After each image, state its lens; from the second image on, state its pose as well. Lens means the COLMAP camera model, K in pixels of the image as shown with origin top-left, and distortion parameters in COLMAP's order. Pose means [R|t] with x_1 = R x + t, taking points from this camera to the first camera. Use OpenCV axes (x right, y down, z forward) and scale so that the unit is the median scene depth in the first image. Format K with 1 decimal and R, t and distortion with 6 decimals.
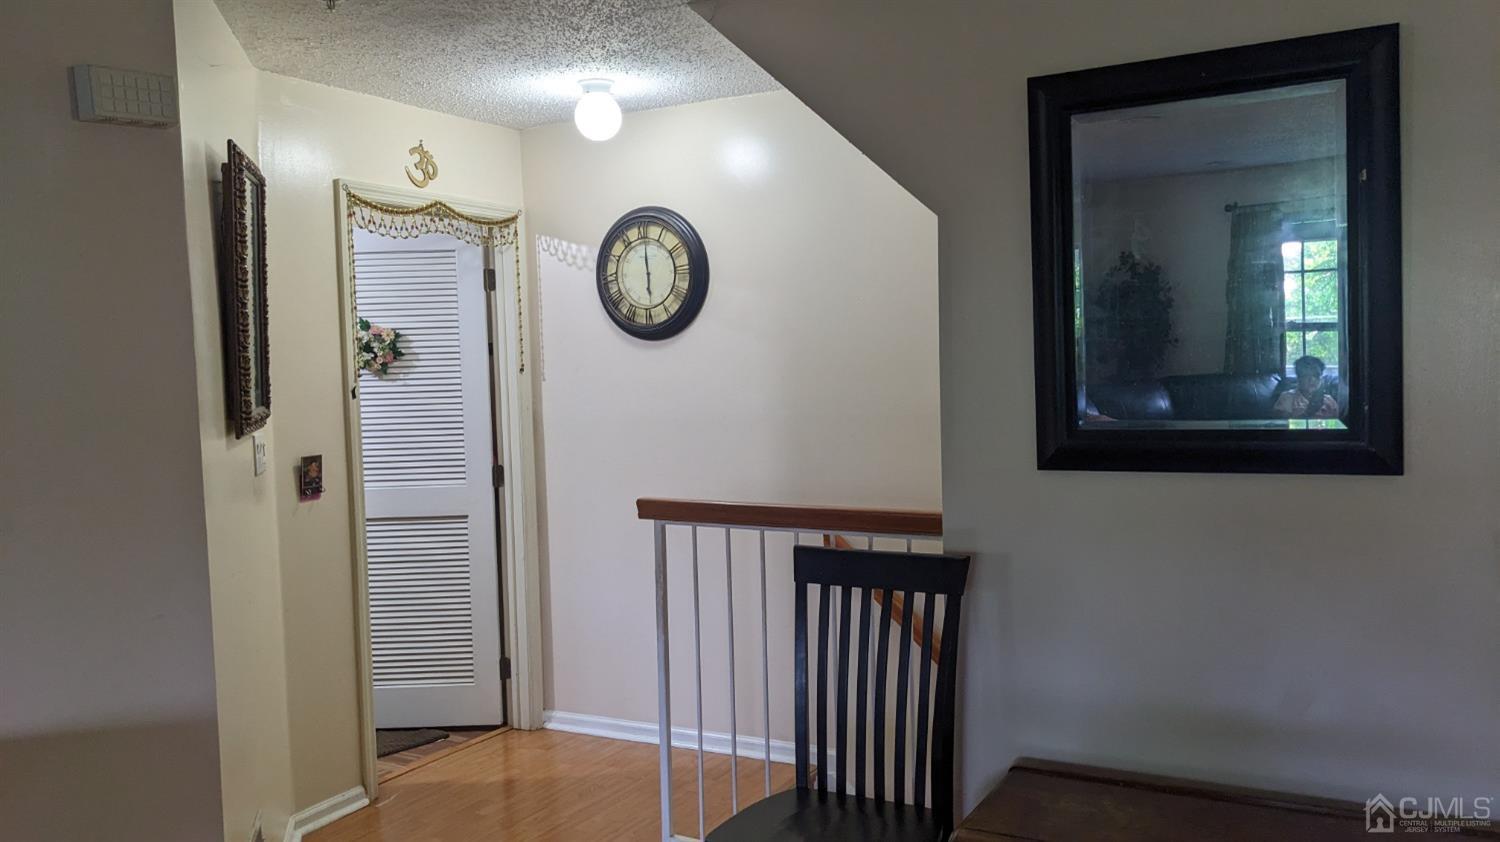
lens RADIAL K [[1193.5, 0, 751.1], [0, 1193.5, 418.1], [0, 0, 1]] dist [0.008026, -0.002351]
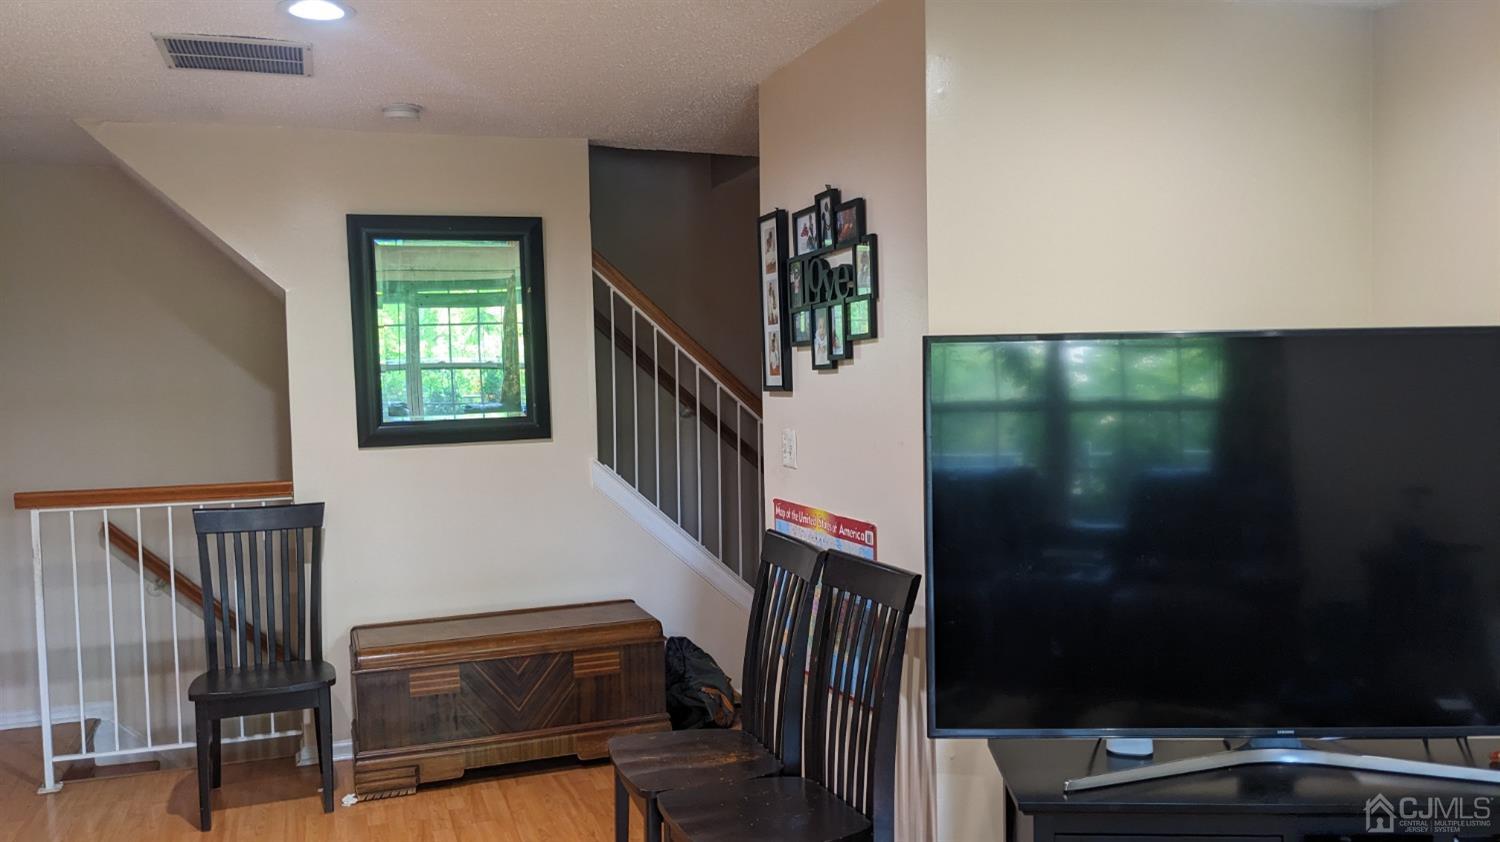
lens RADIAL K [[1193.5, 0, 751.1], [0, 1193.5, 420.0], [0, 0, 1]] dist [0.008026, -0.002351]
pose [[0.650947, -0.038996, 0.758121, -0.614499], [0.035691, 0.999147, 0.020748, -0.010395], [-0.758284, 0.013553, 0.651784, -0.465959]]
